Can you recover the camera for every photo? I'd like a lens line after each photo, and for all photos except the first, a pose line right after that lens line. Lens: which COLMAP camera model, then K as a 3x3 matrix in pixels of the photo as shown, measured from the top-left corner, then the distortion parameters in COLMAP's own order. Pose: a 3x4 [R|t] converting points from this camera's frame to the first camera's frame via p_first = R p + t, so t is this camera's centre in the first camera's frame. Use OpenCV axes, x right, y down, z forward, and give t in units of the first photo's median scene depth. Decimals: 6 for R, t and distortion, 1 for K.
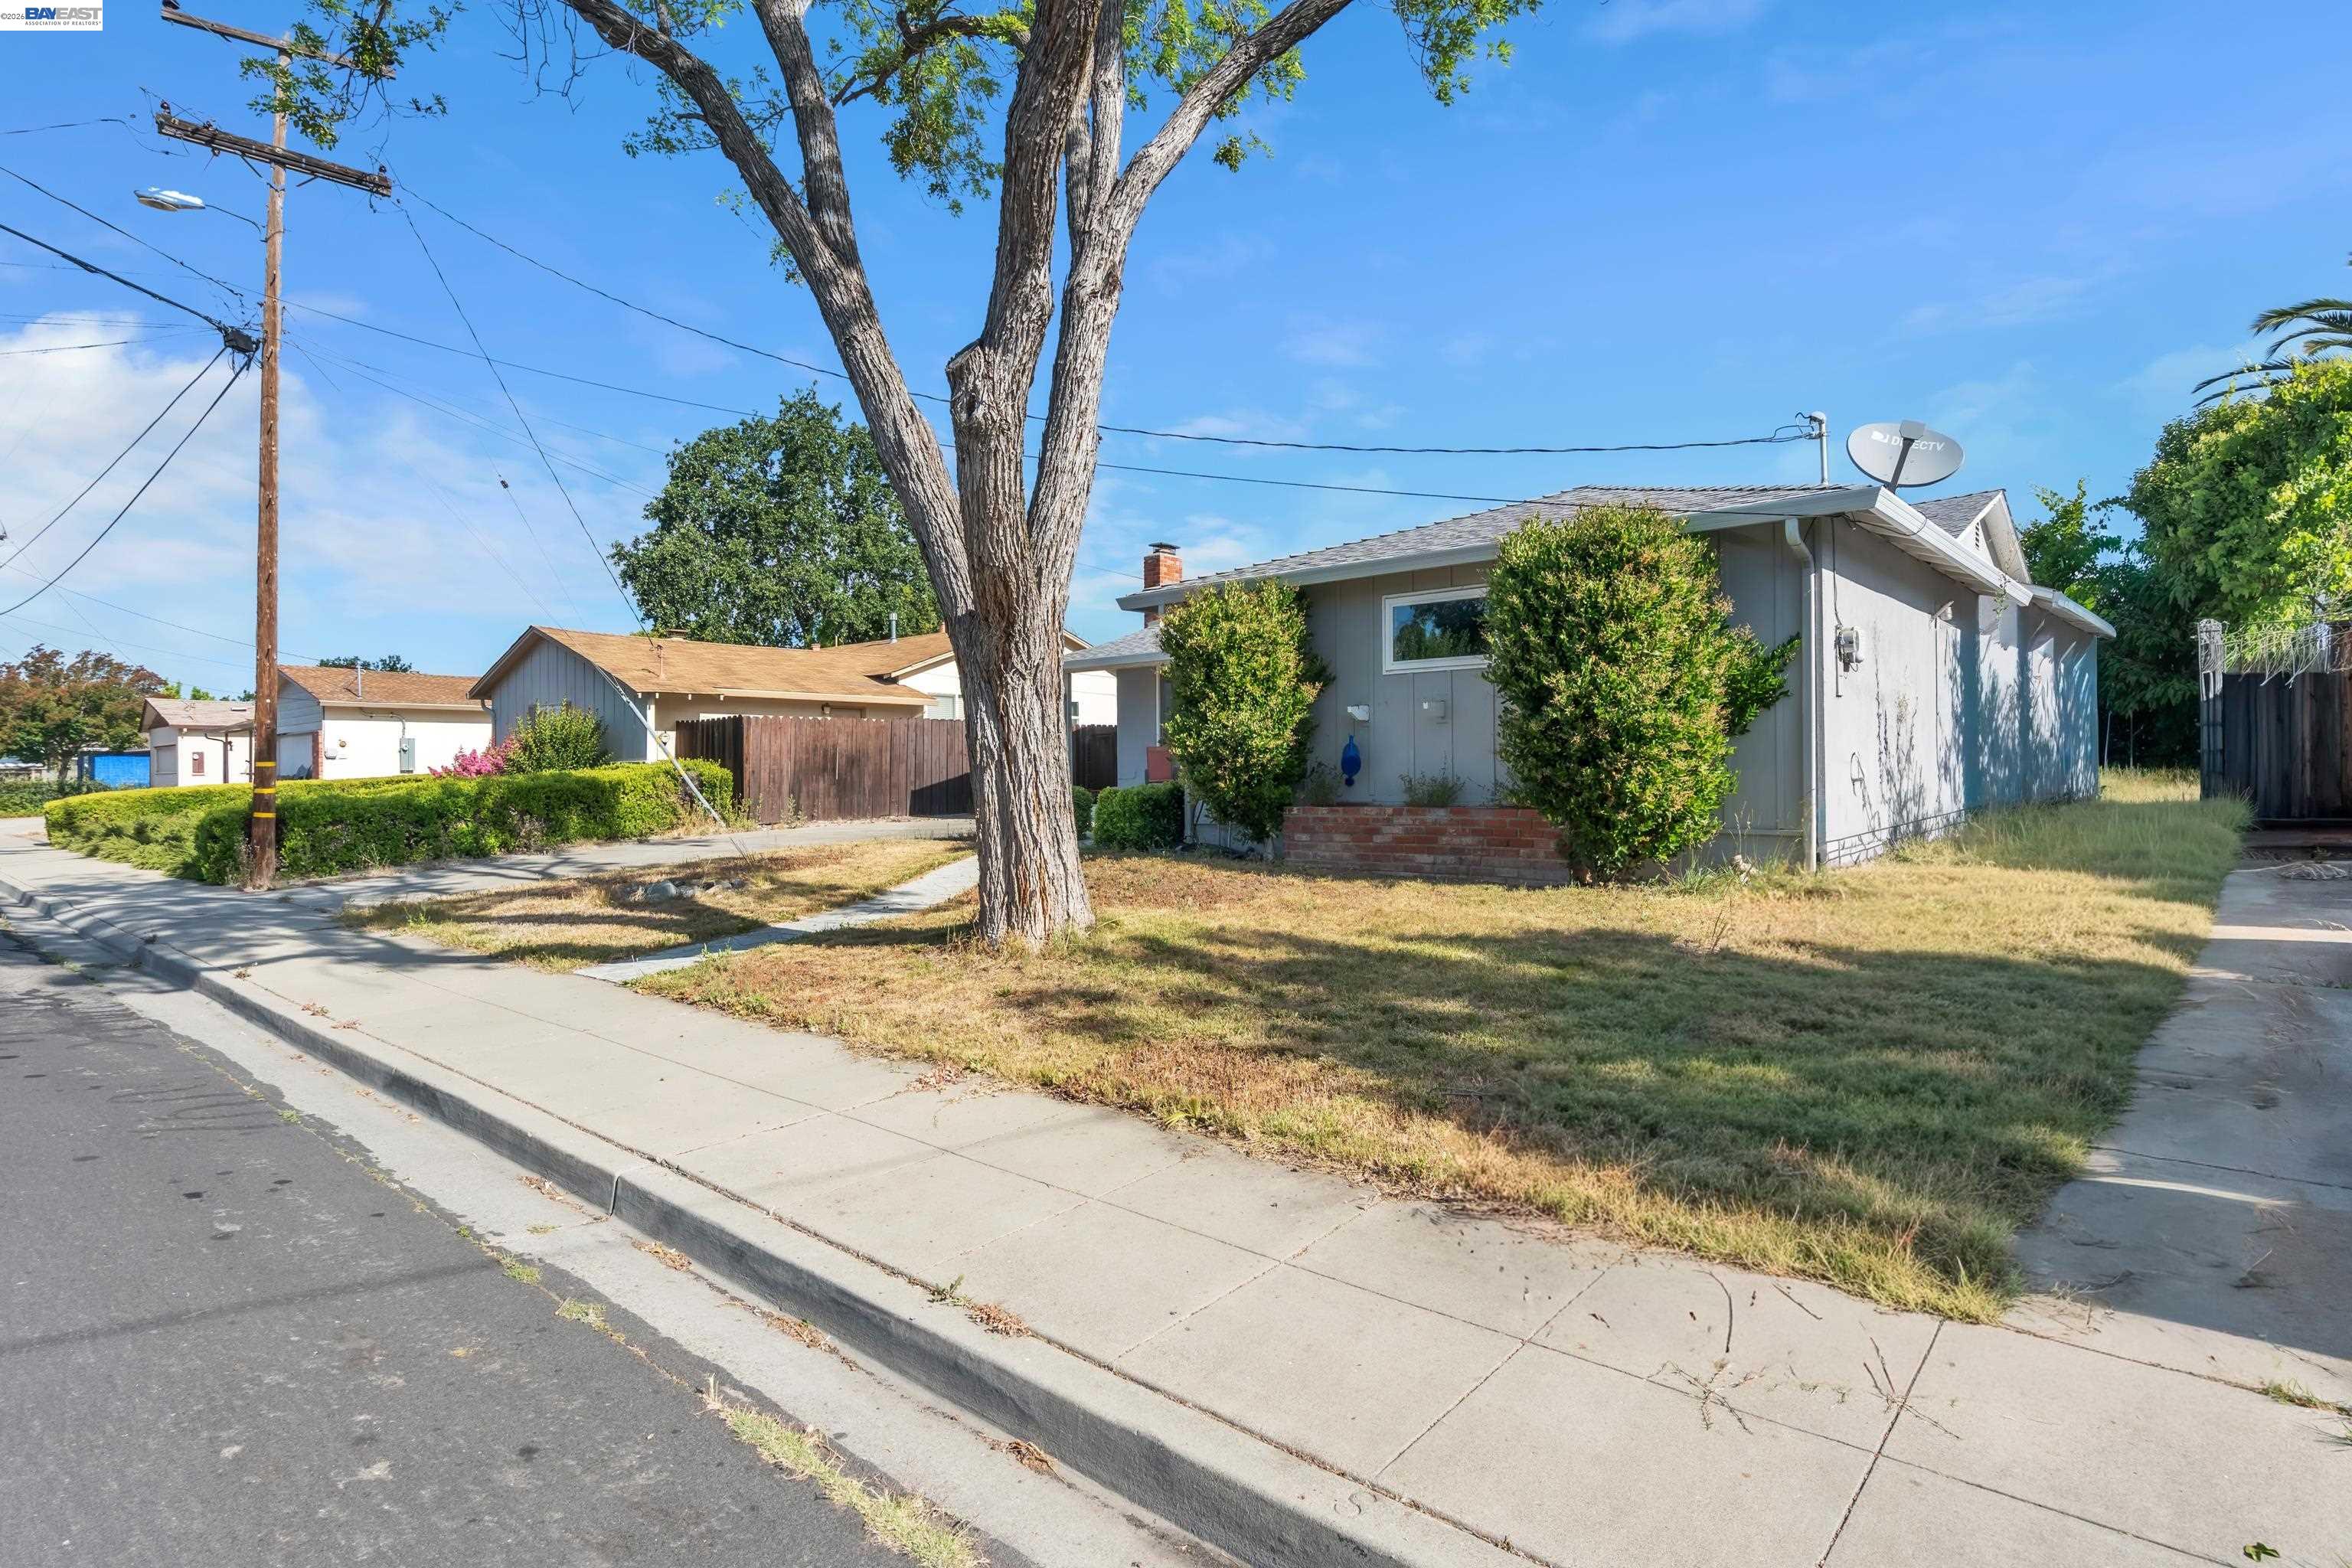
lens RADIAL K [[1329.0, 0, 1176.0], [0, 1329.0, 784.0], [0, 0, 1]] dist [-0.002286, -0.000200]
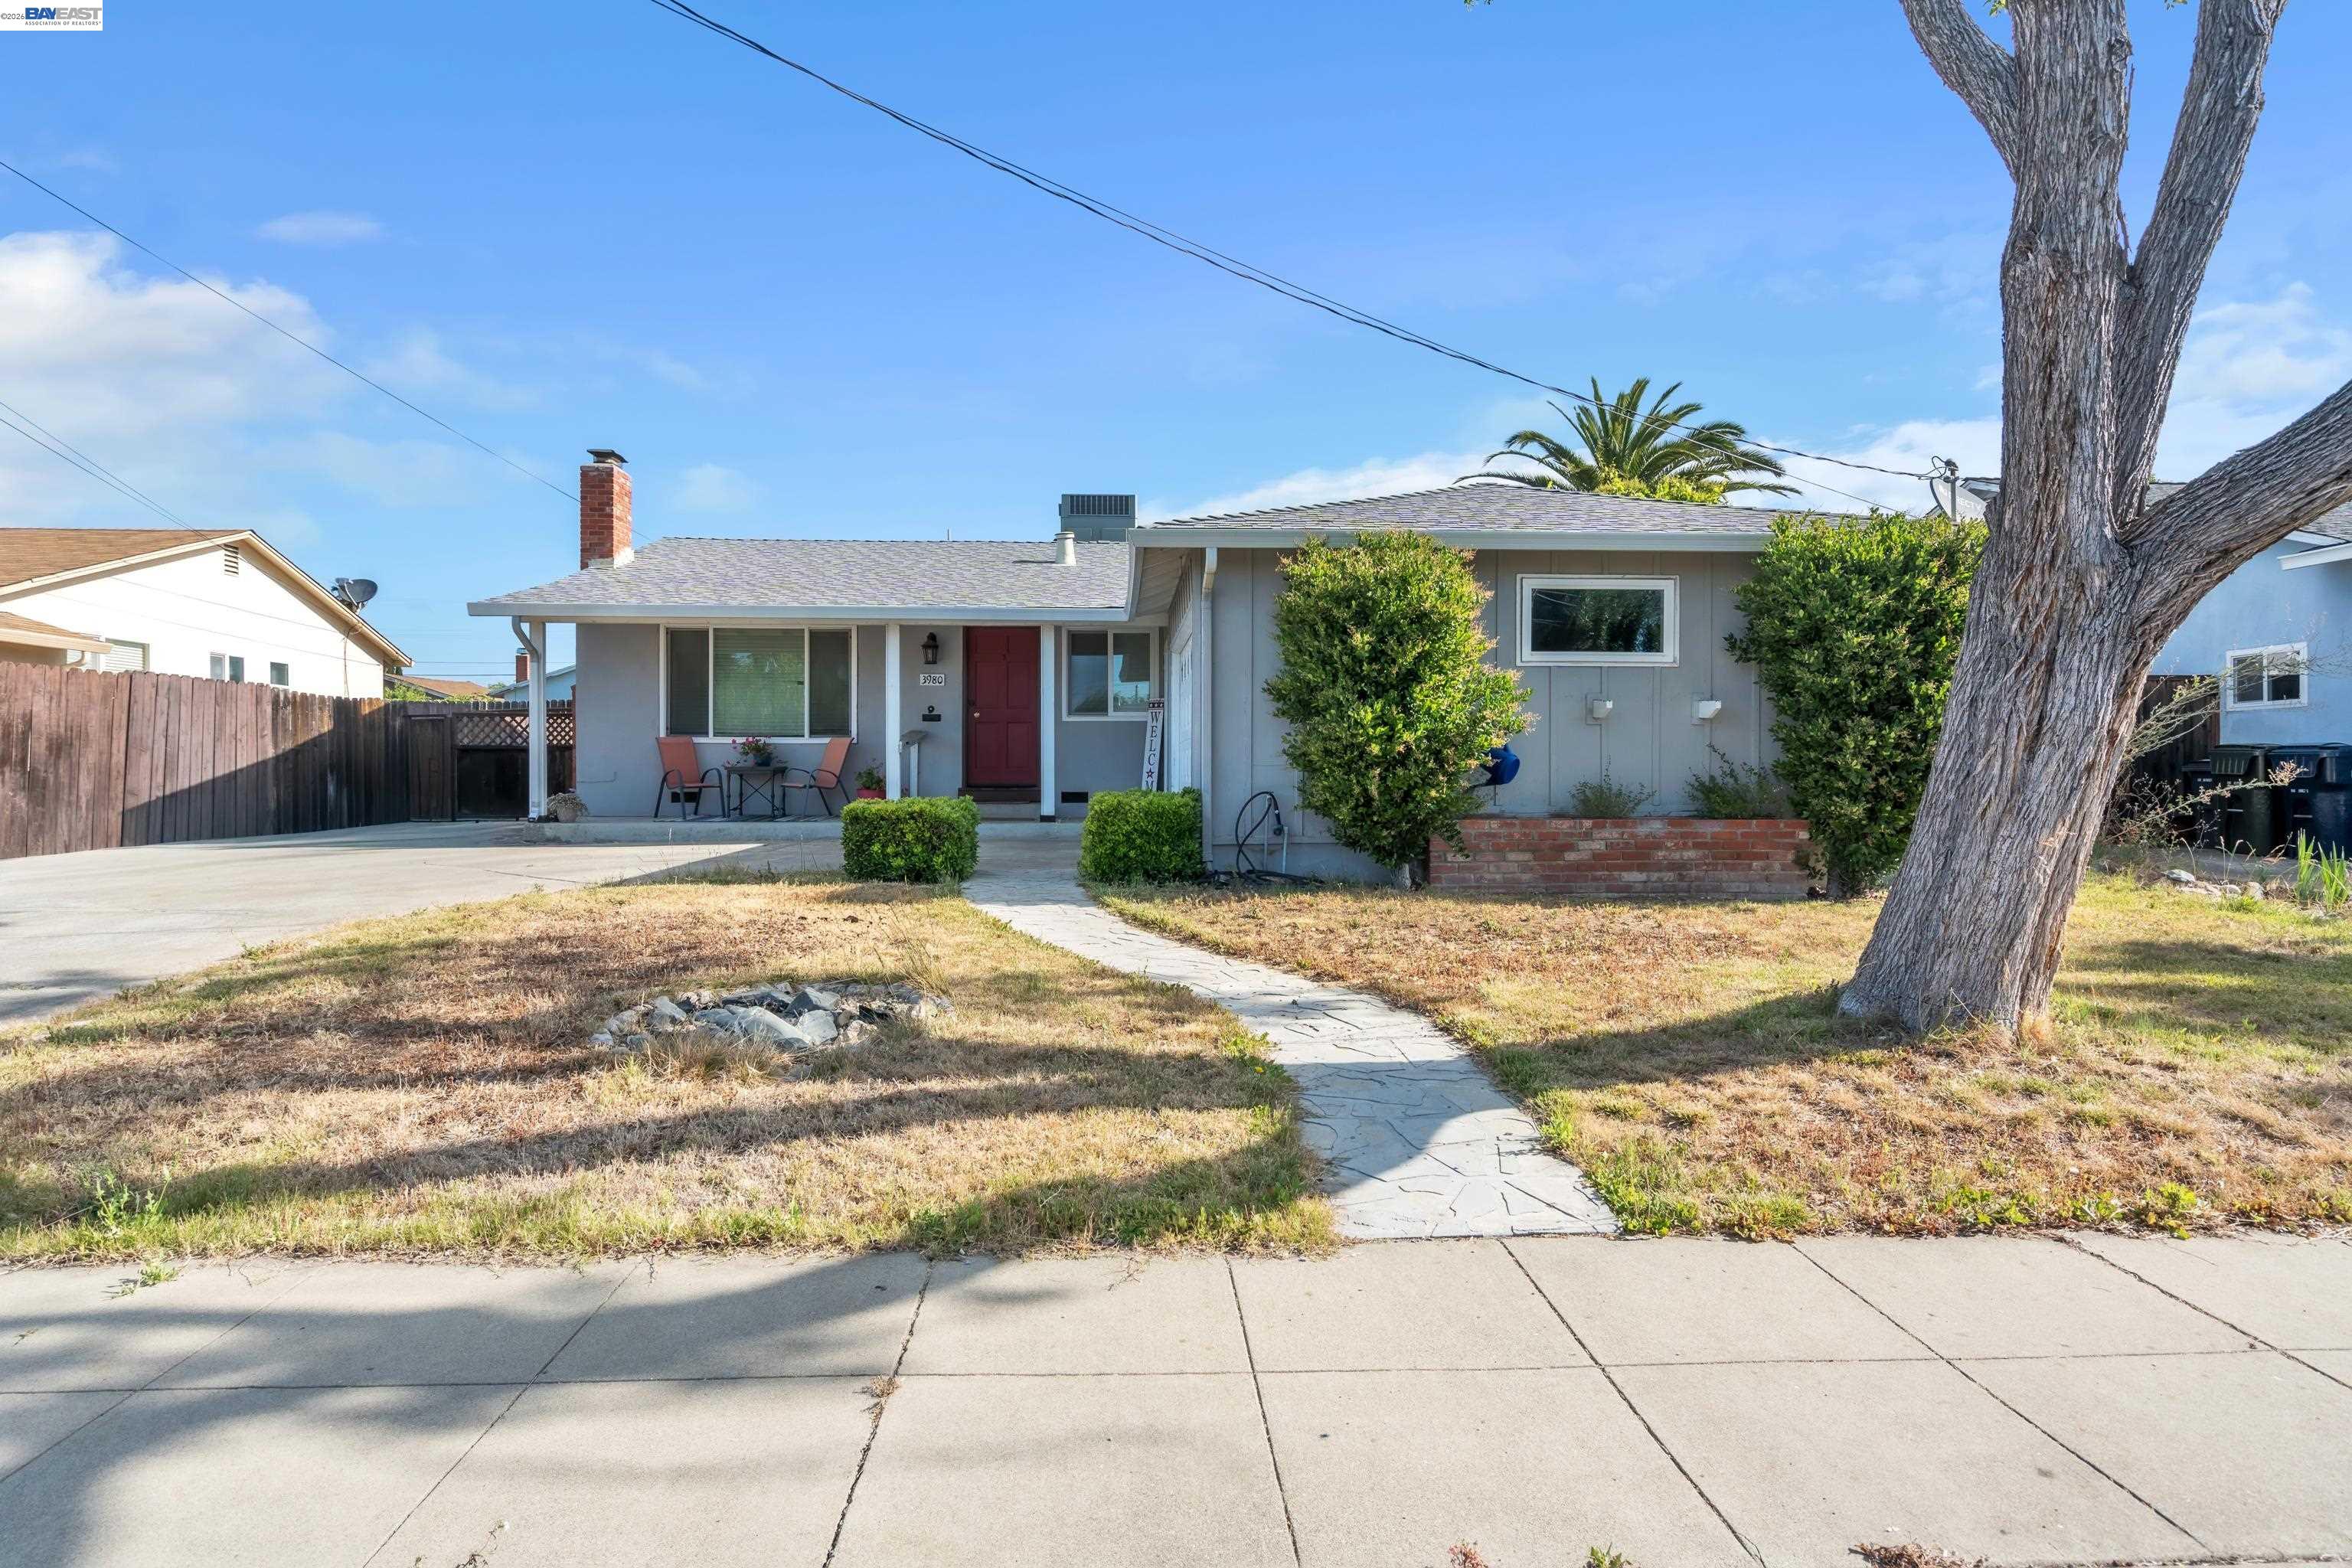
lens RADIAL K [[1270.8, 0, 1176.0], [0, 1270.8, 784.0], [0, 0, 1]] dist [0.003246, 0.000006]
pose [[0.669814, 0.005997, 0.742505, -0.630548], [-0.002459, 0.999980, -0.005858, -0.000045], [-0.742525, 0.002098, 0.669815, 0.638317]]
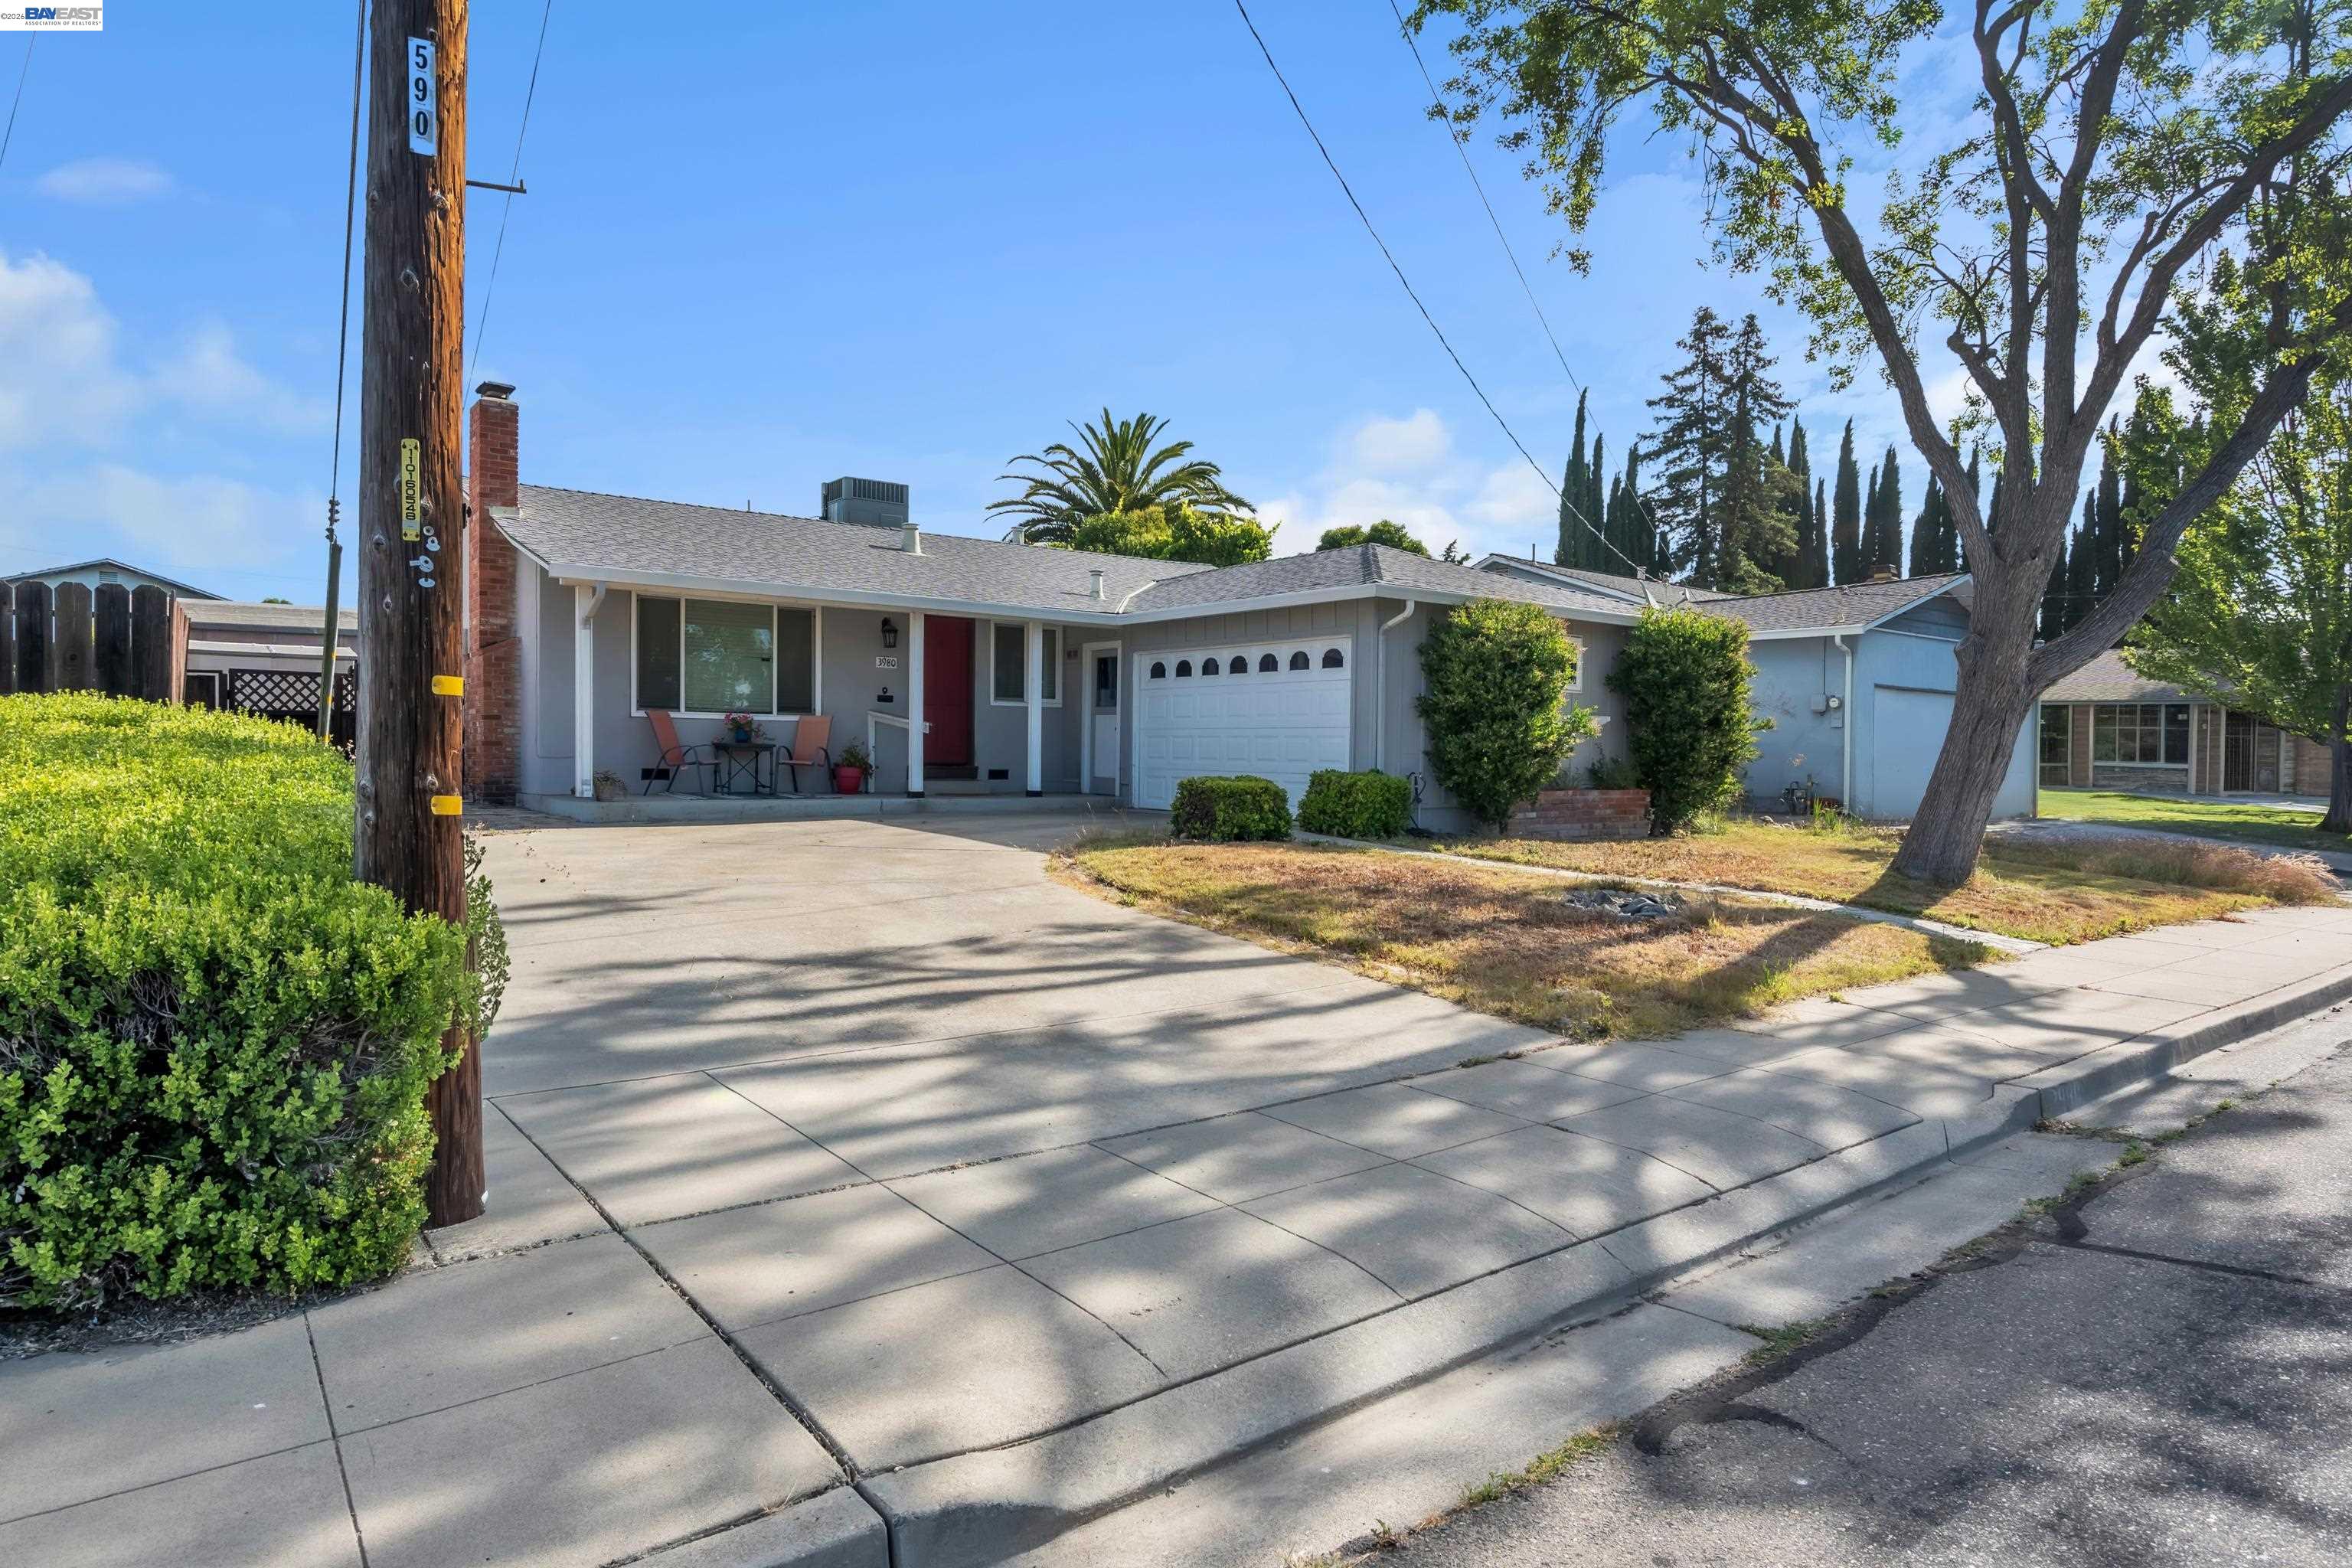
lens RADIAL K [[1329.0, 0, 1176.0], [0, 1329.0, 784.0], [0, 0, 1]] dist [-0.002286, -0.000200]
pose [[0.116066, -0.008876, 0.993202, -1.228562], [-0.006923, 0.999929, 0.009745, 0.000590], [-0.993217, -0.008007, 0.115996, 1.232086]]
